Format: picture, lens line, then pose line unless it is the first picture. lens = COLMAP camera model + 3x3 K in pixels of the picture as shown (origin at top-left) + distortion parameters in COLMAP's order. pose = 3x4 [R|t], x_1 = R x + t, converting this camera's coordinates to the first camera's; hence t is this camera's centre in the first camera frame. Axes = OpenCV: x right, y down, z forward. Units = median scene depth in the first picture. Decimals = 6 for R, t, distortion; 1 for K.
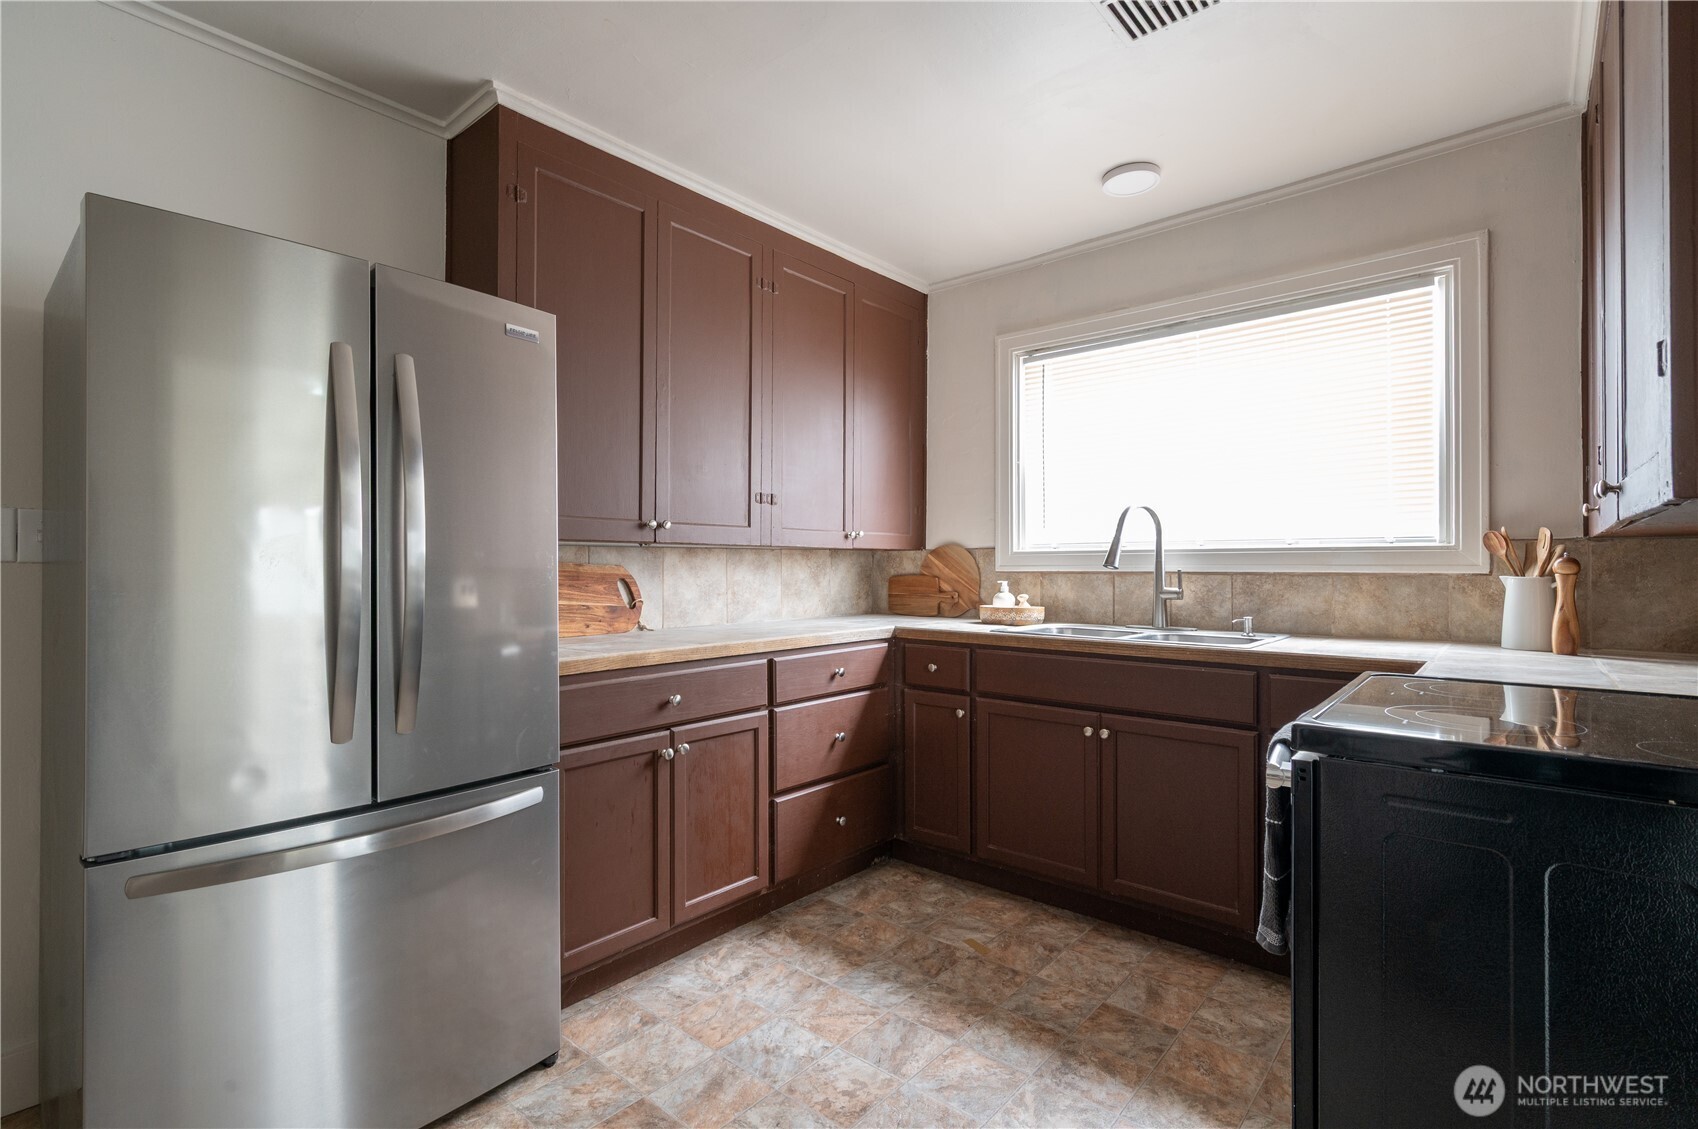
lens RADIAL K [[803.0, 0, 842.6], [0, 803.0, 562.5], [0, 0, 1]] dist [0.003138, -0.000698]
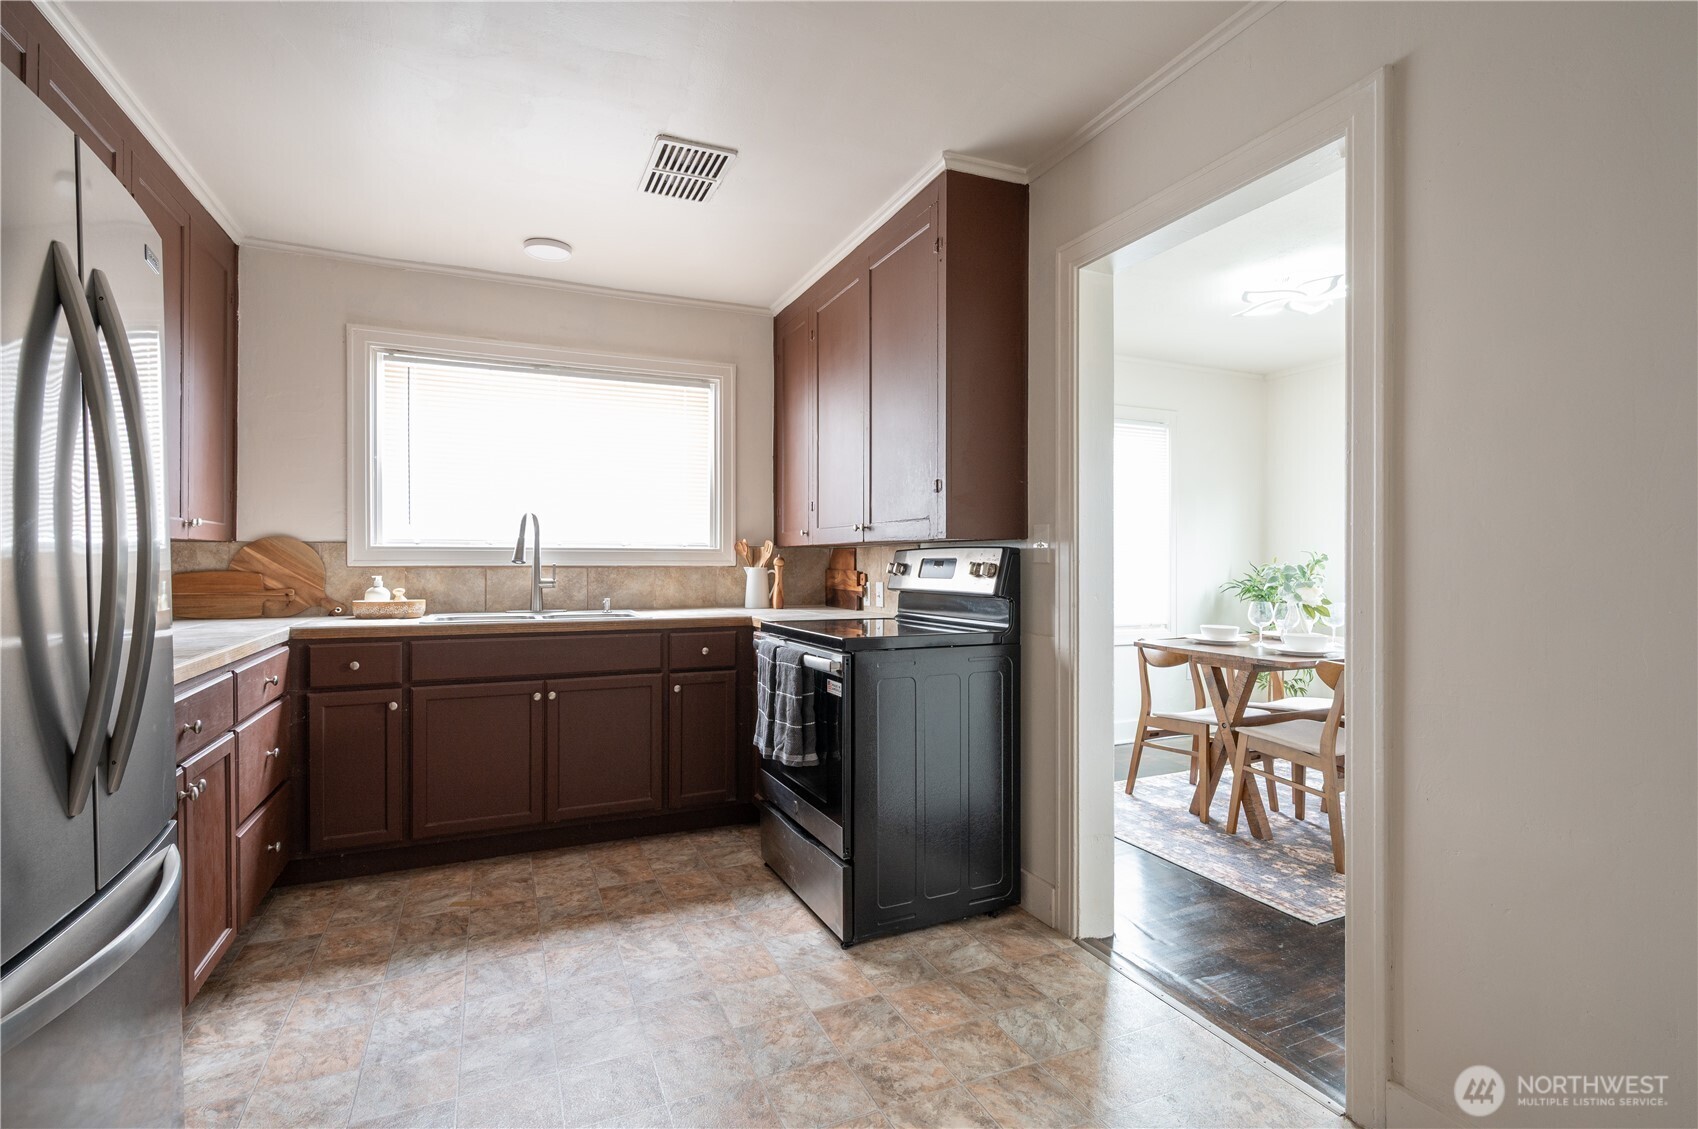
lens RADIAL K [[803.0, 0, 858.9], [0, 803.0, 562.2], [0, 0, 1]] dist [0.003138, -0.000698]
pose [[0.413697, -0.001543, 0.910413, -0.588429], [-0.006855, 0.999965, 0.004809, -0.003491], [-0.910389, -0.008231, 0.413672, 0.047720]]
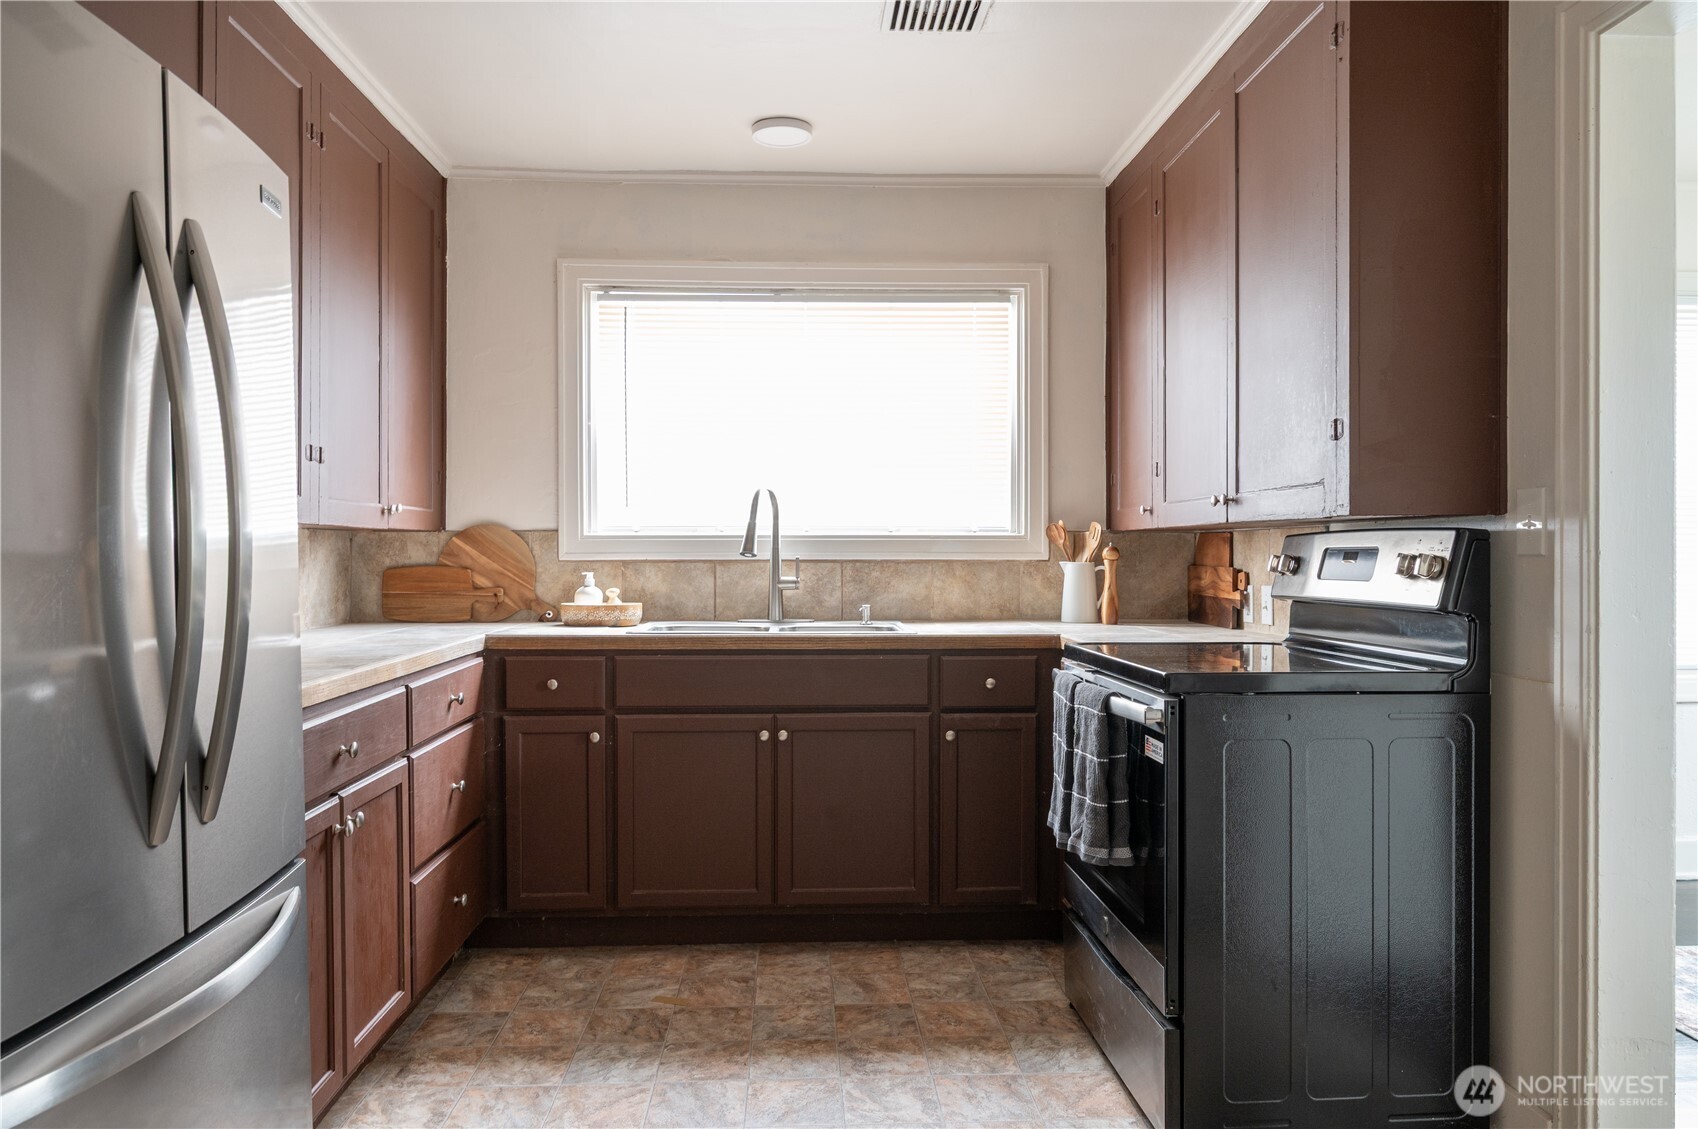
lens RADIAL K [[1148.9, 0, 850.5], [0, 1148.9, 560.4], [0, 0, 1]] dist [-0.000331, -0.000086]
pose [[0.721467, -0.006103, 0.692422, -0.509029], [-0.003009, 0.999924, 0.011947, -0.003959], [-0.692442, -0.010703, 0.721394, -0.004642]]
